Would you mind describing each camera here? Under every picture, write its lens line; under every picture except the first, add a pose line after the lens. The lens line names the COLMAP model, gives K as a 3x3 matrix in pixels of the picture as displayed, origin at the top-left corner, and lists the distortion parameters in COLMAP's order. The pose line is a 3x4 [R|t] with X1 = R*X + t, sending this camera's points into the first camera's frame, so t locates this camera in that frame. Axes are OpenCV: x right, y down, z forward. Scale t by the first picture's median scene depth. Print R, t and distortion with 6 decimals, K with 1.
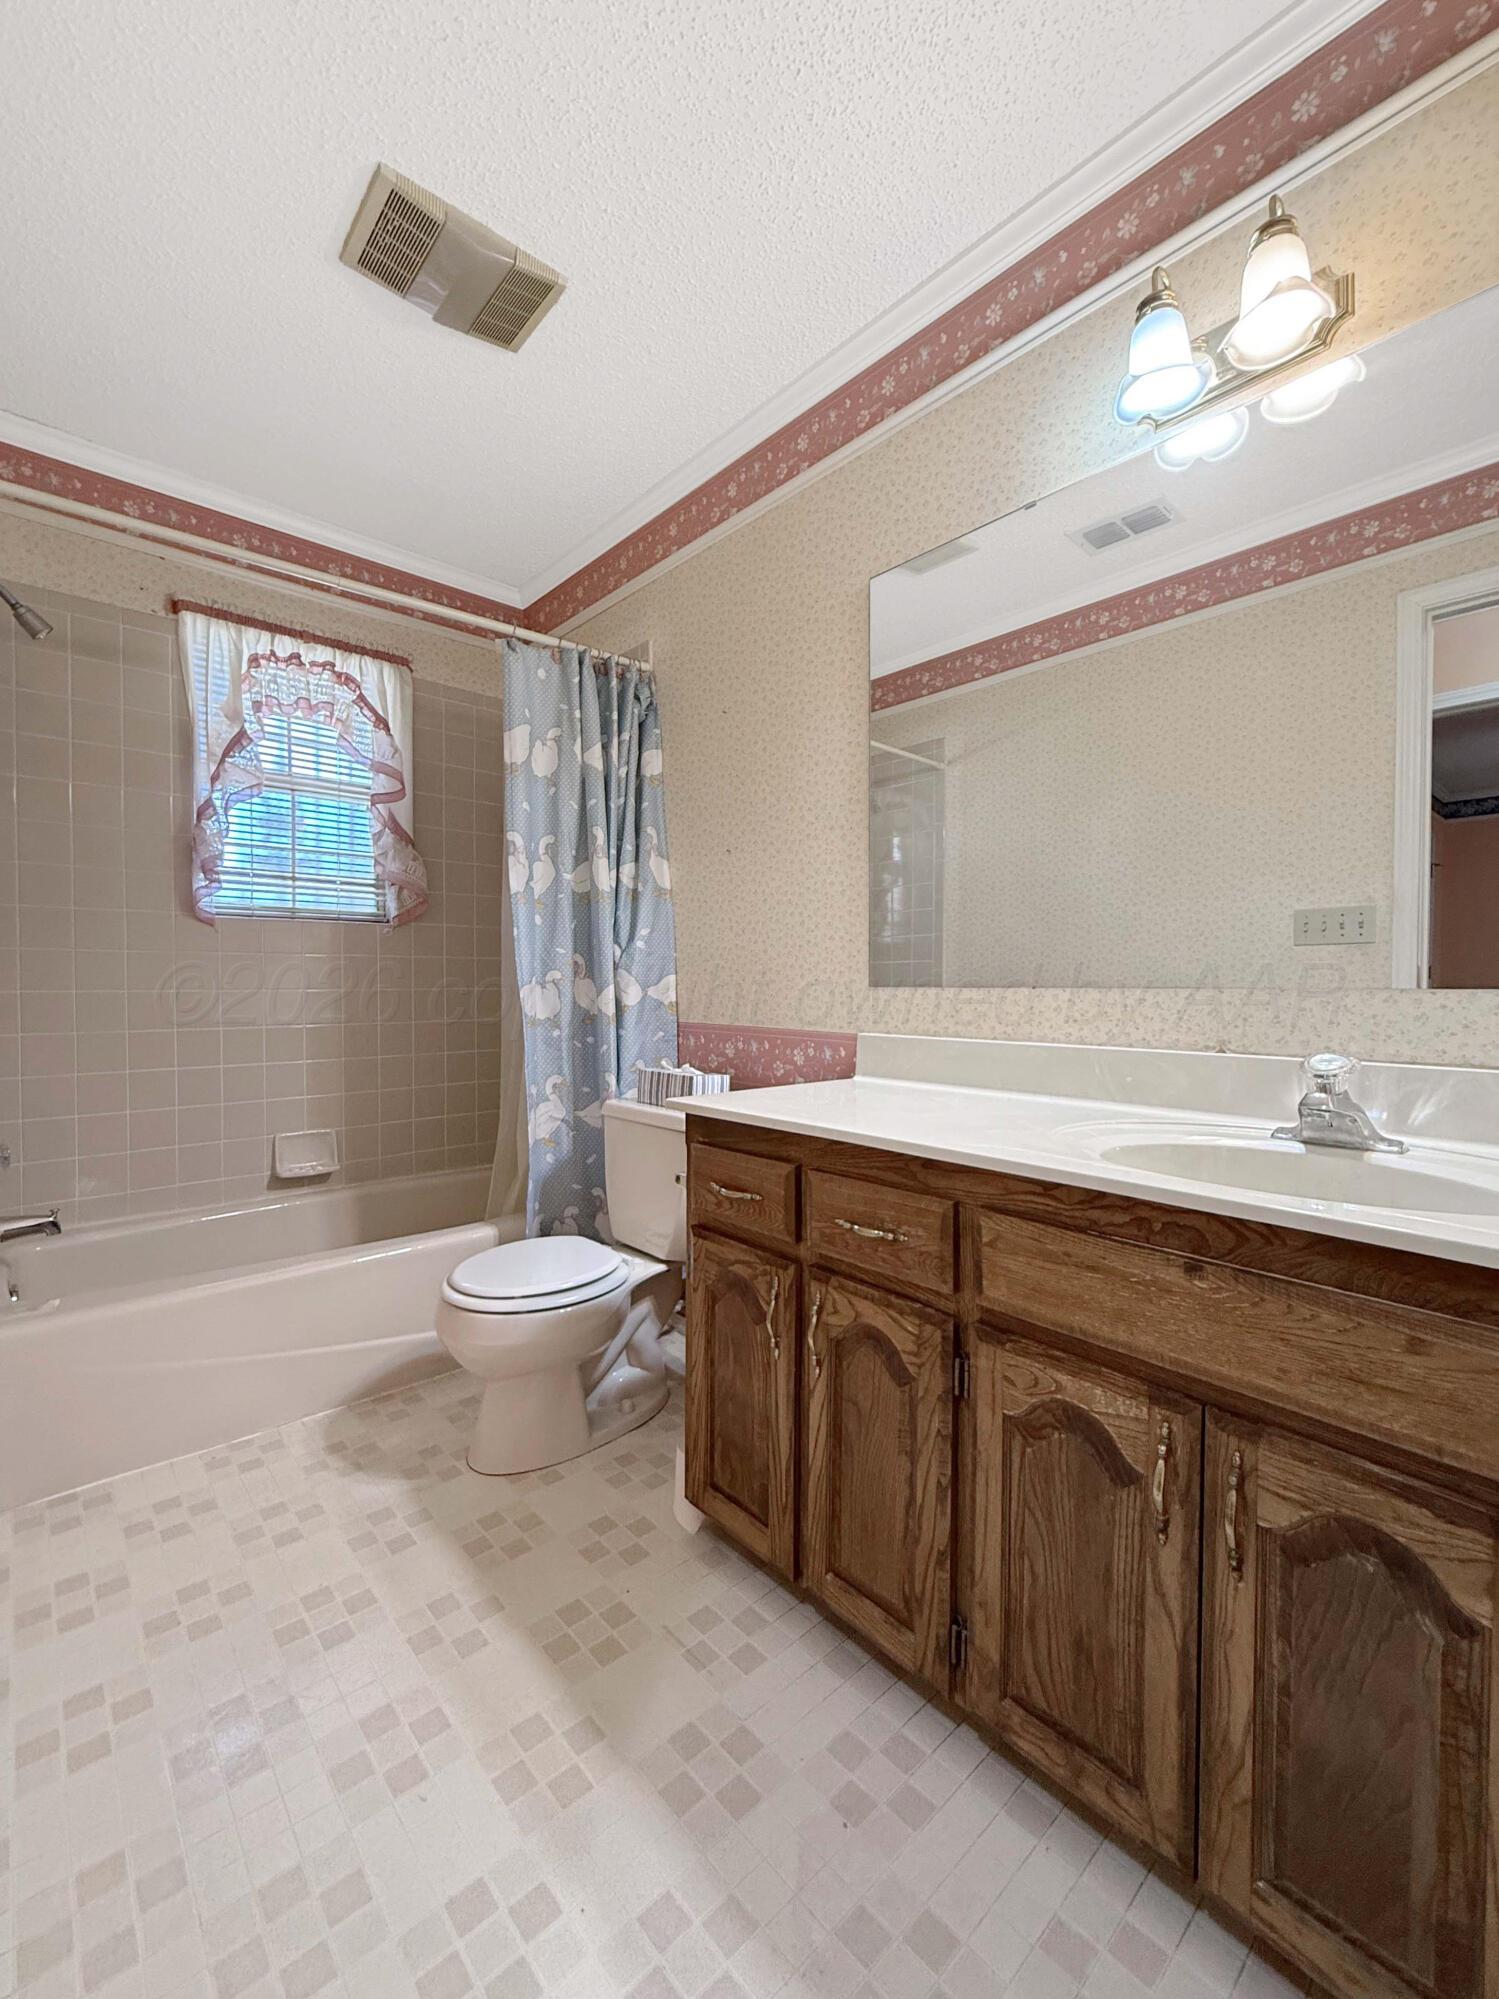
lens RADIAL K [[801.3, 0, 747.6], [0, 801.3, 998.3], [0, 0, 1]] dist [-0.000915, -0.000004]
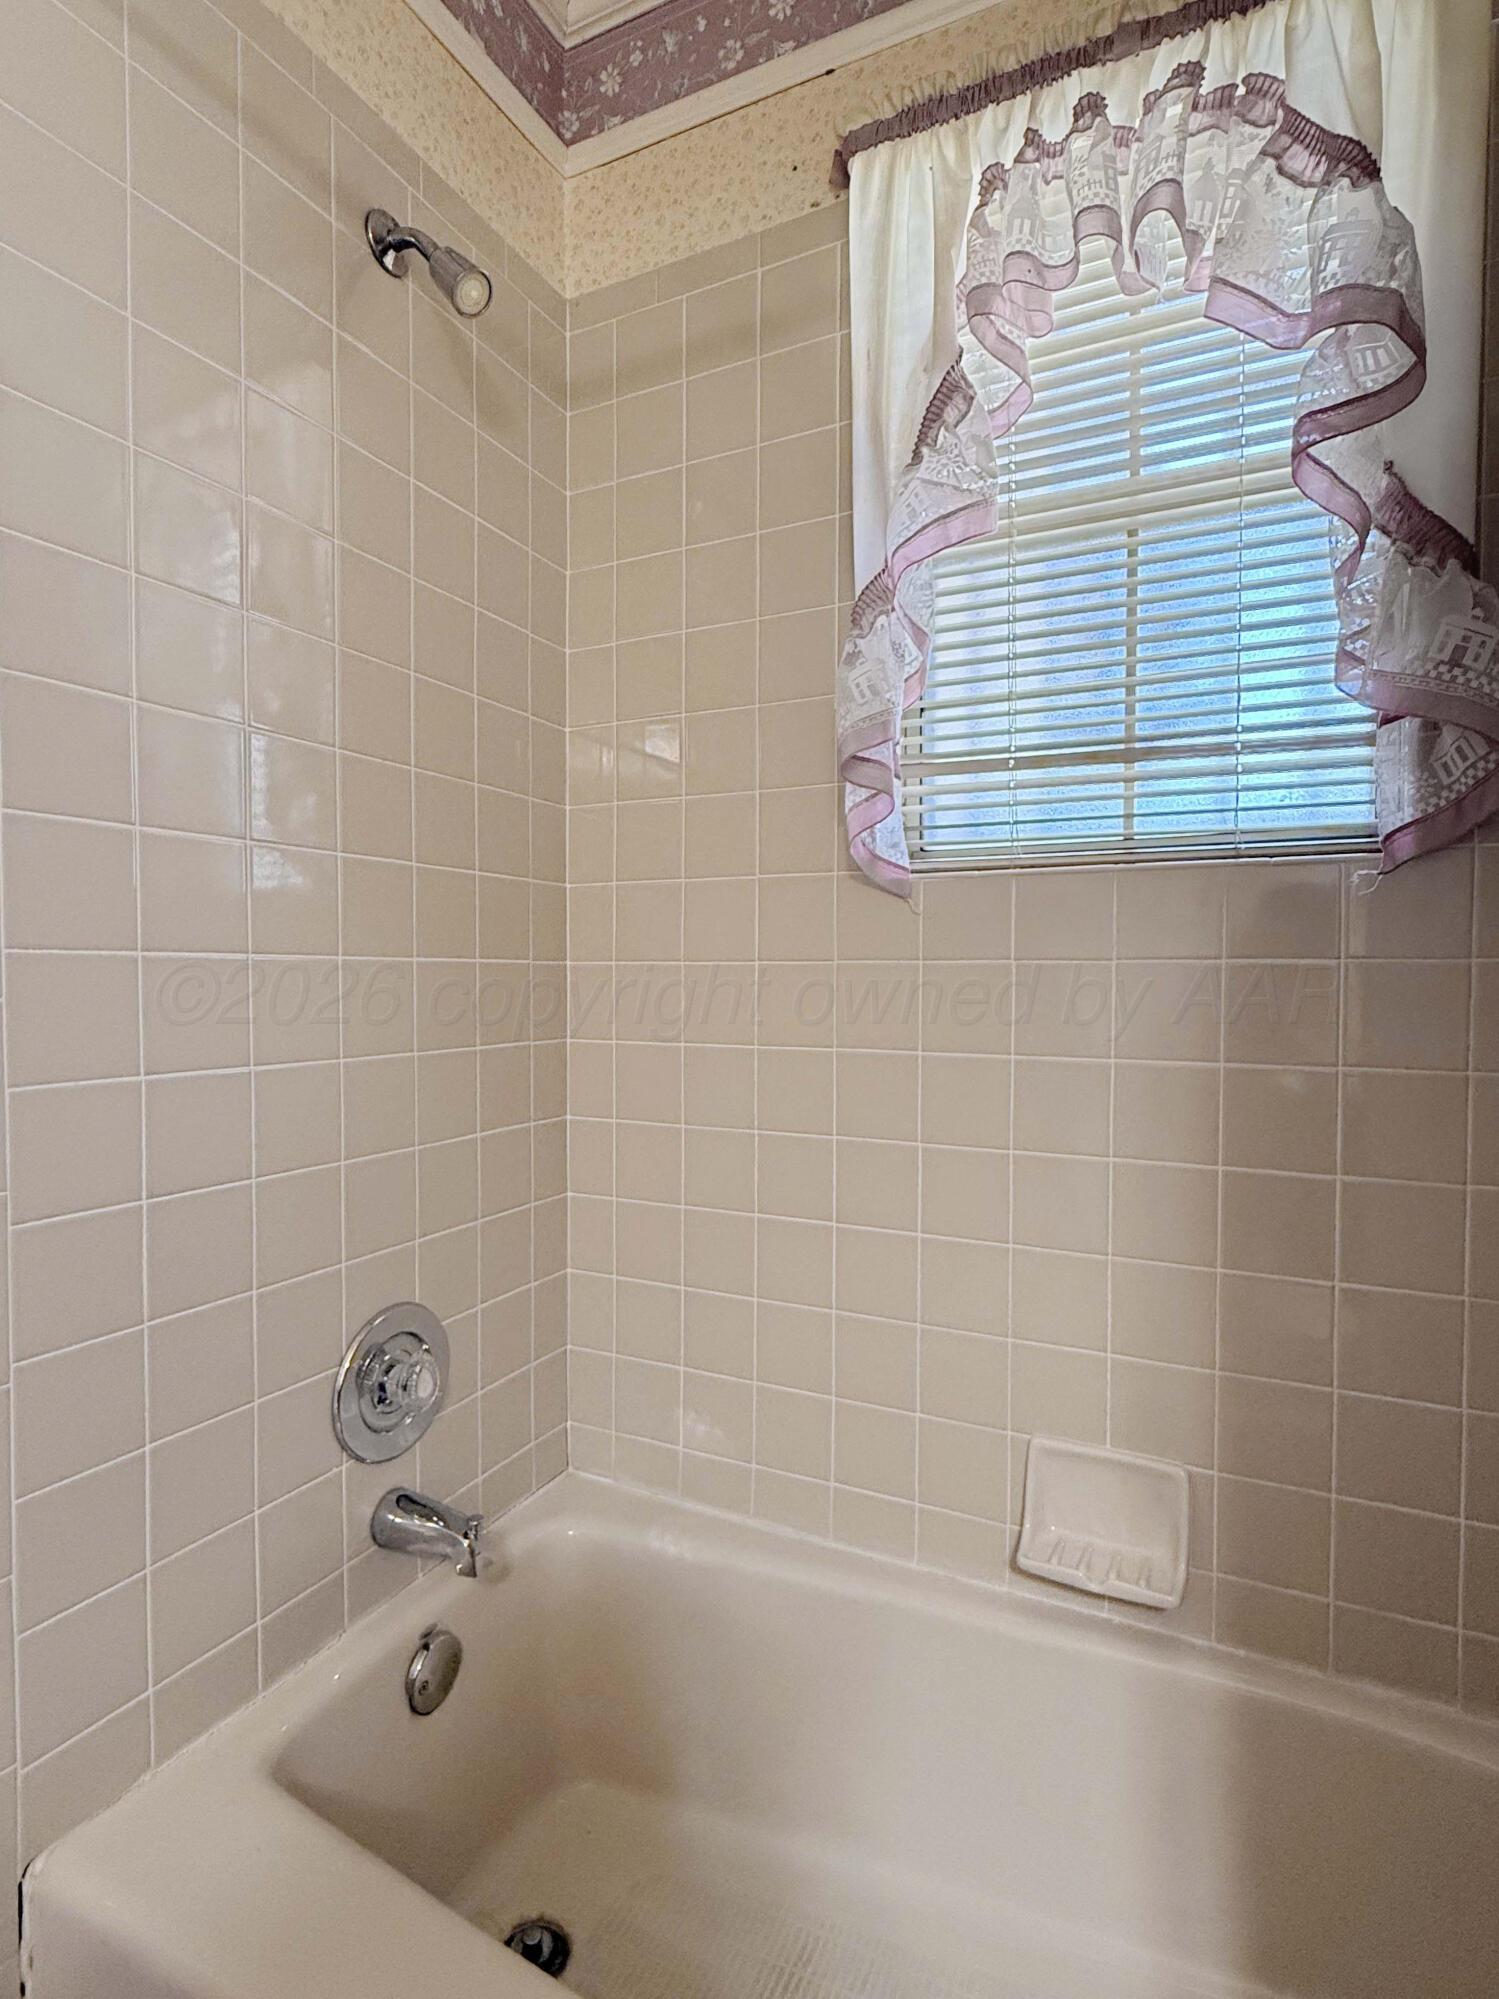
lens RADIAL K [[1014.3, 0, 746.9], [0, 1014.3, 1000.0], [0, 0, 1]] dist [-0.000027, 0.000781]
pose [[0.385481, 0.028431, -0.922278, -0.193635], [-0.017928, 0.999567, 0.023320, -0.043698], [0.922542, 0.007546, 0.385824, 0.664261]]
